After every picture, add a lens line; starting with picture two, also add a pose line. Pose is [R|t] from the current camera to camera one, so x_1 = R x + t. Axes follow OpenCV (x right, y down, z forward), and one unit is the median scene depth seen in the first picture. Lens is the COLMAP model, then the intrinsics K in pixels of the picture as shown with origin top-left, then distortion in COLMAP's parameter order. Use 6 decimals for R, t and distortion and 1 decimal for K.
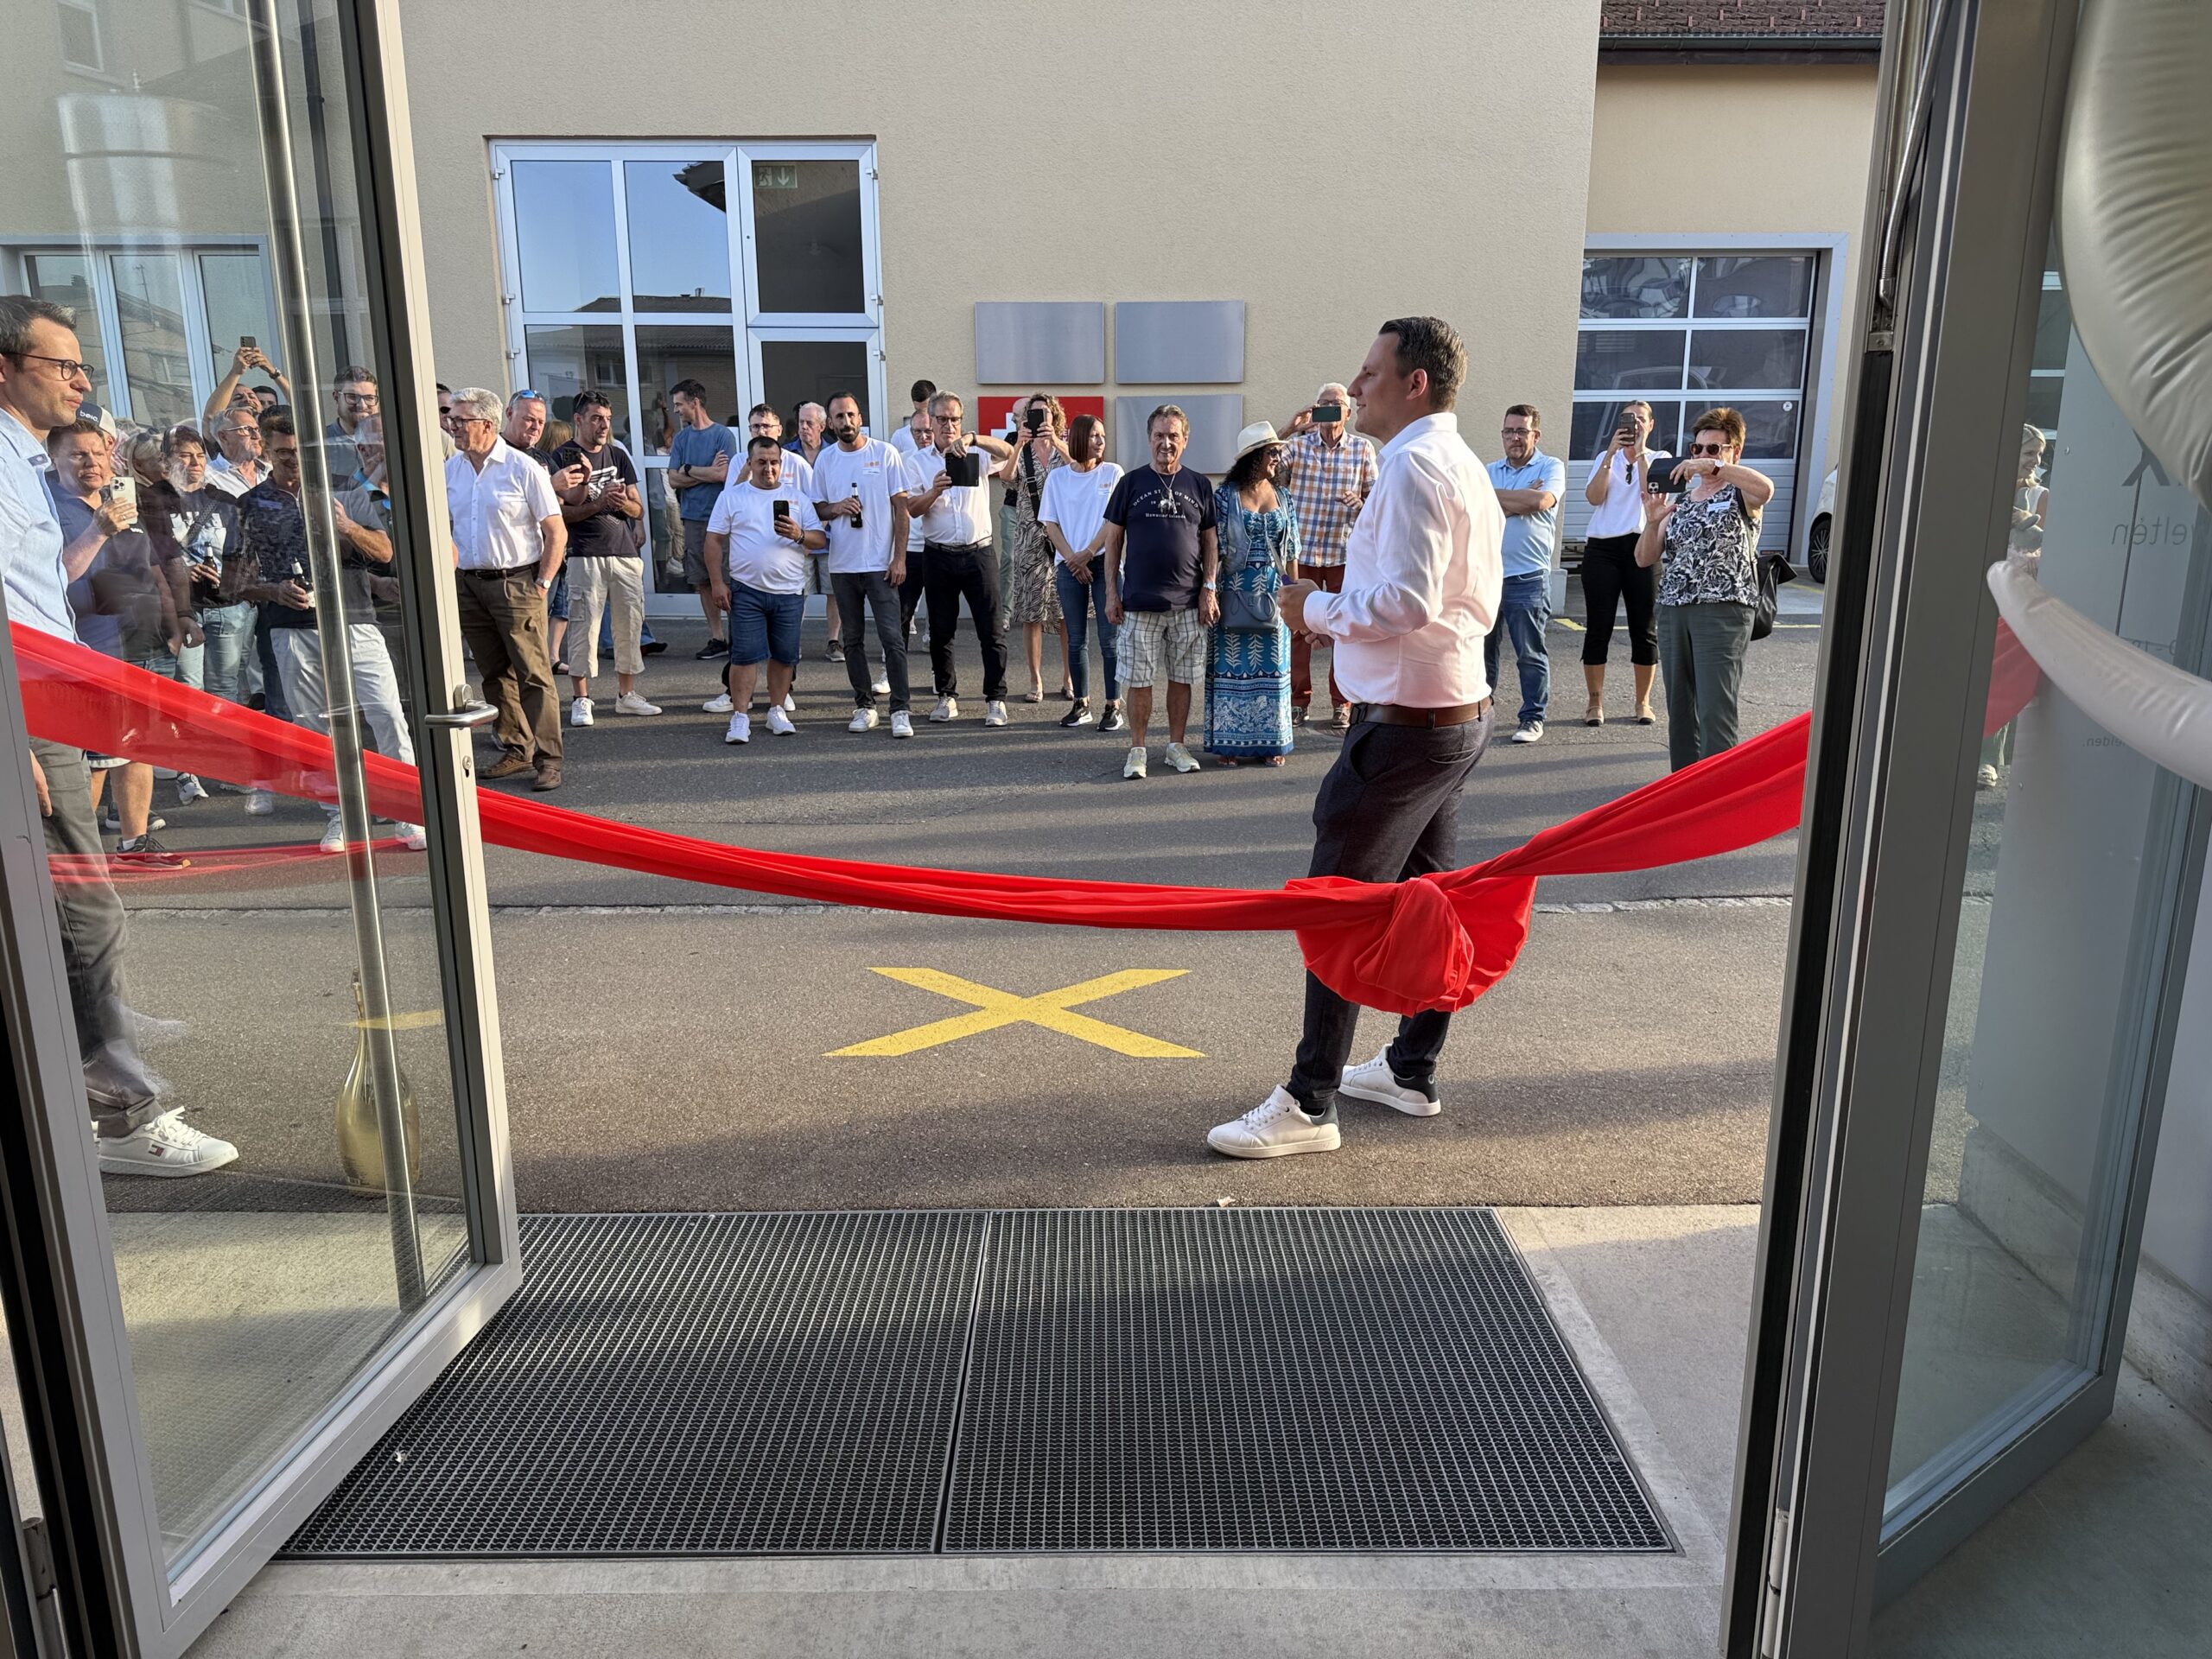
lens RADIAL K [[1549.7, 0, 1106.0], [0, 1549.7, 829.5], [0, 0, 1]] dist [0.144070, -0.313420]
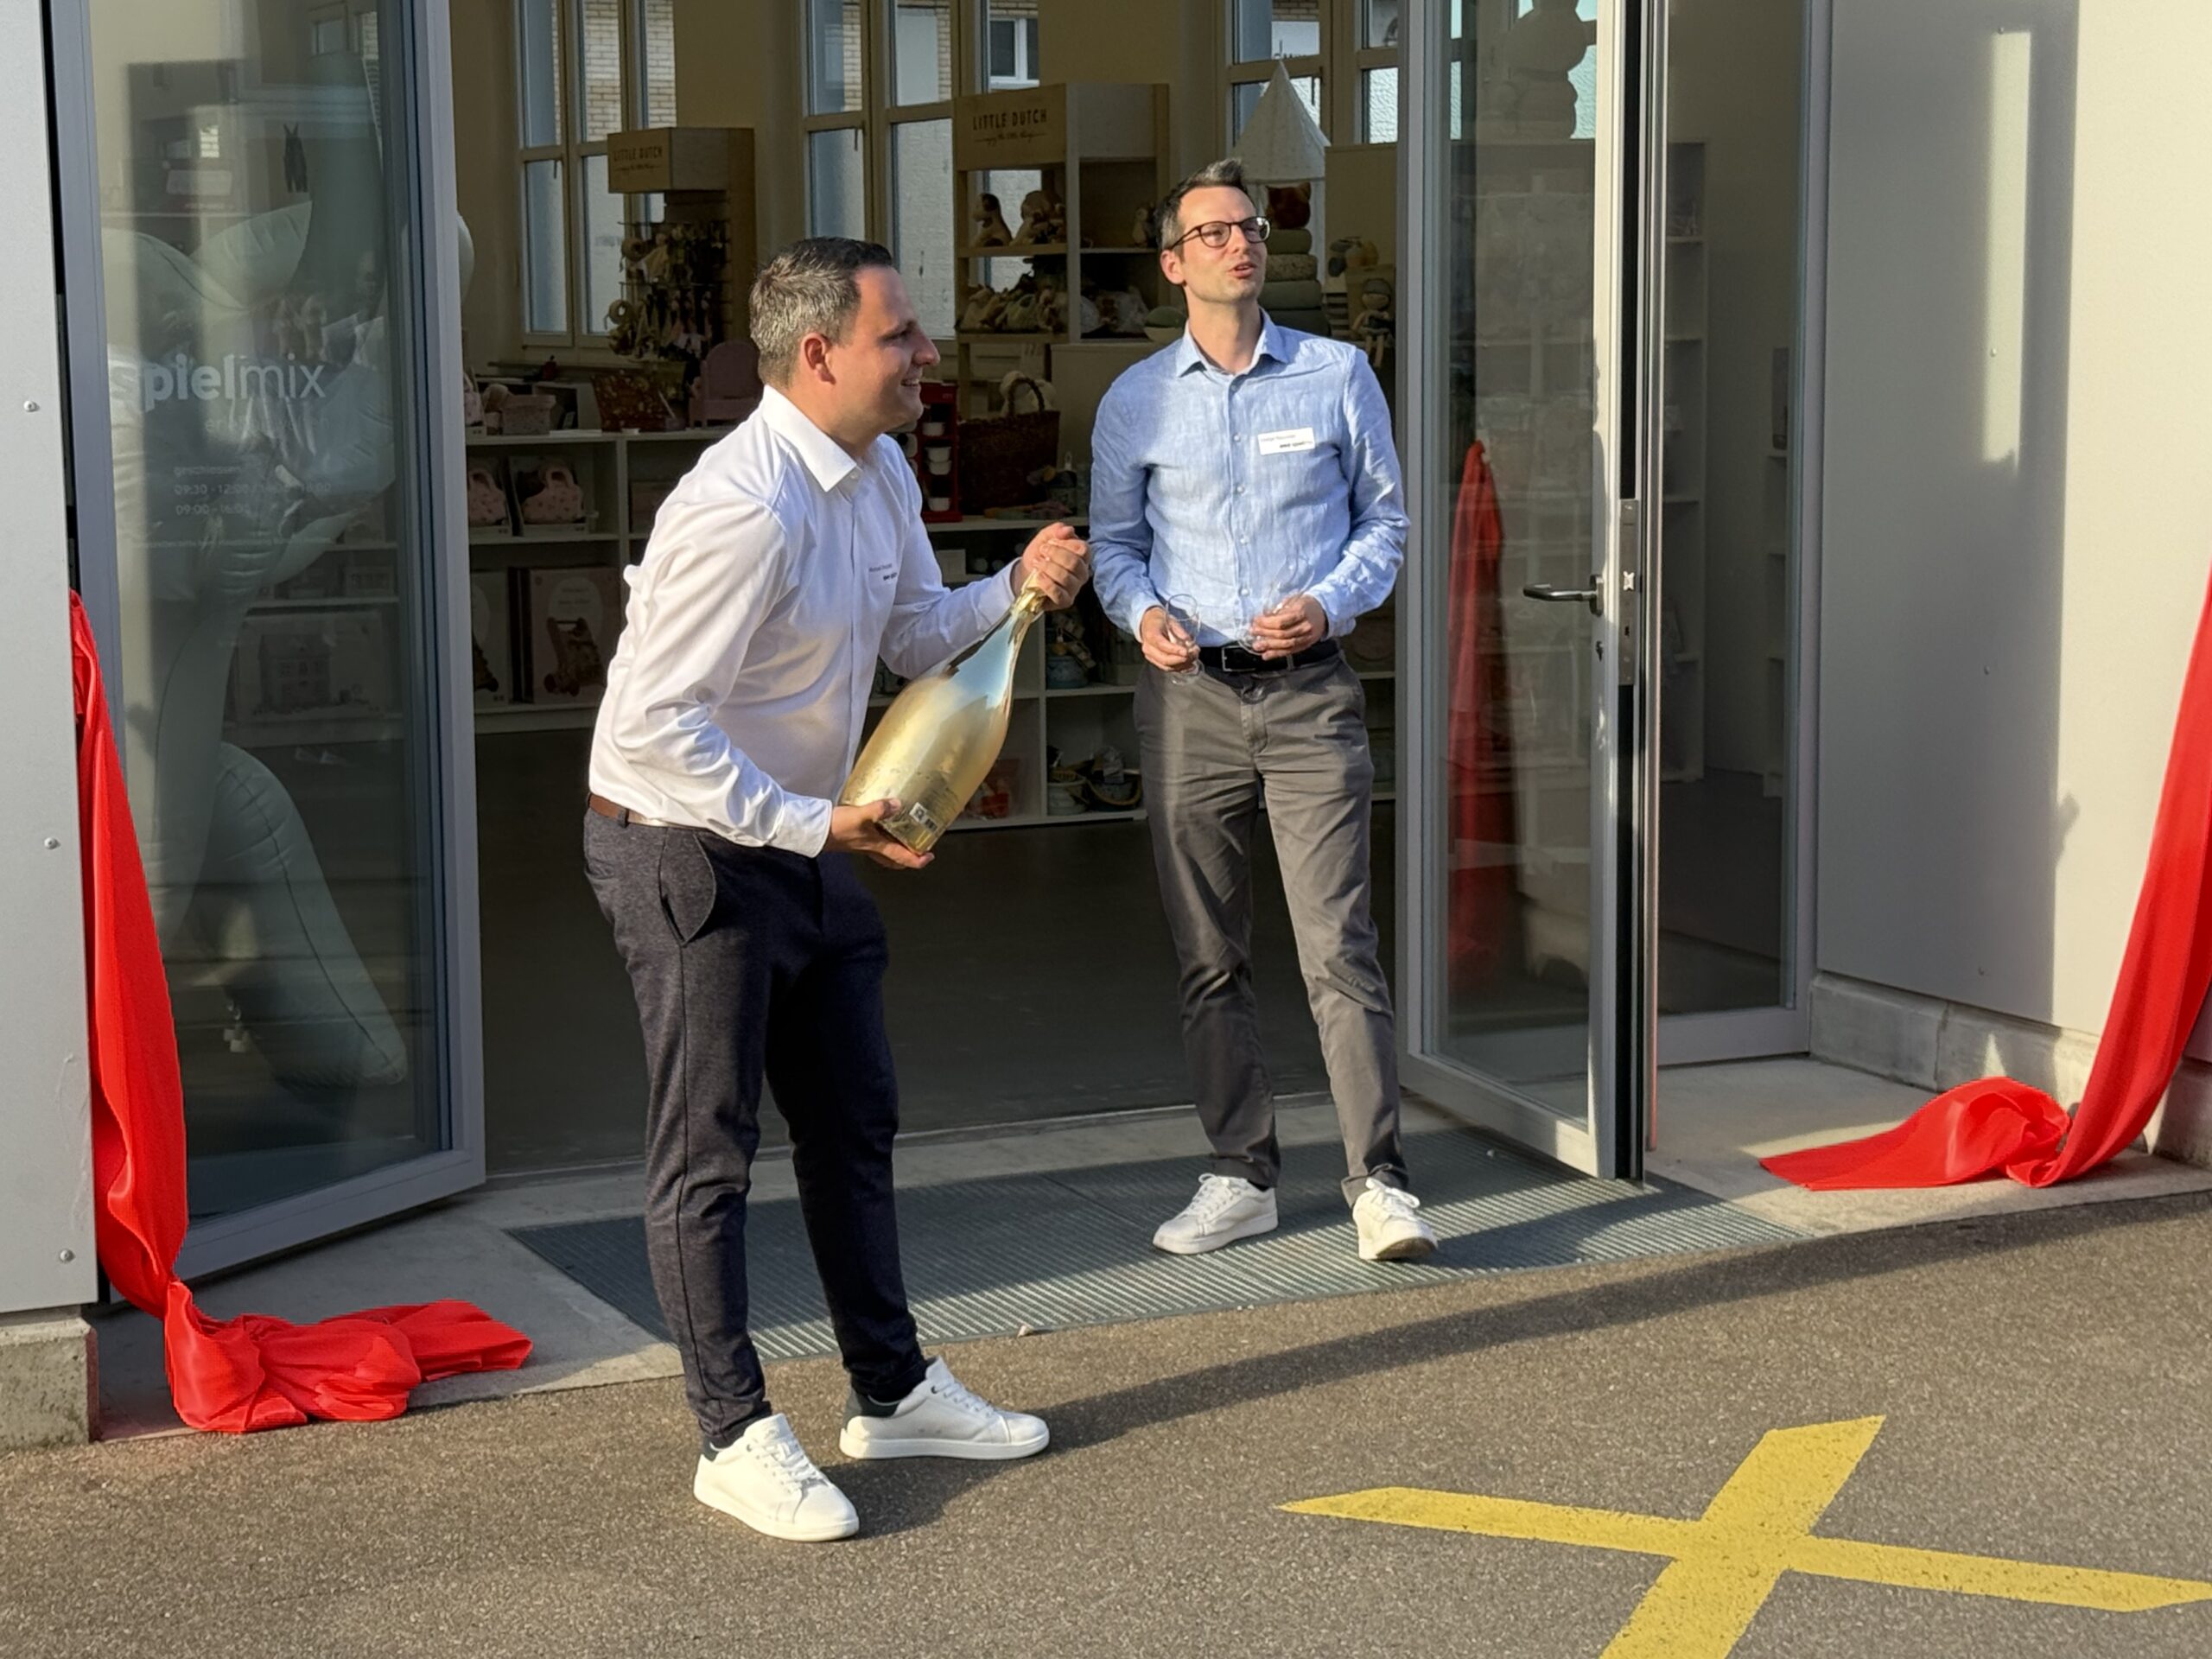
lens RADIAL K [[4207.3, 0, 1106.0], [0, 4207.3, 829.5], [0, 0, 1]] dist [-0.166159, -0.035722]
pose [[-0.906735, 0.068235, -0.416144, 0.597650], [-0.084781, 0.937176, 0.338399, -0.471392], [0.413090, 0.342119, -0.843985, 1.807634]]
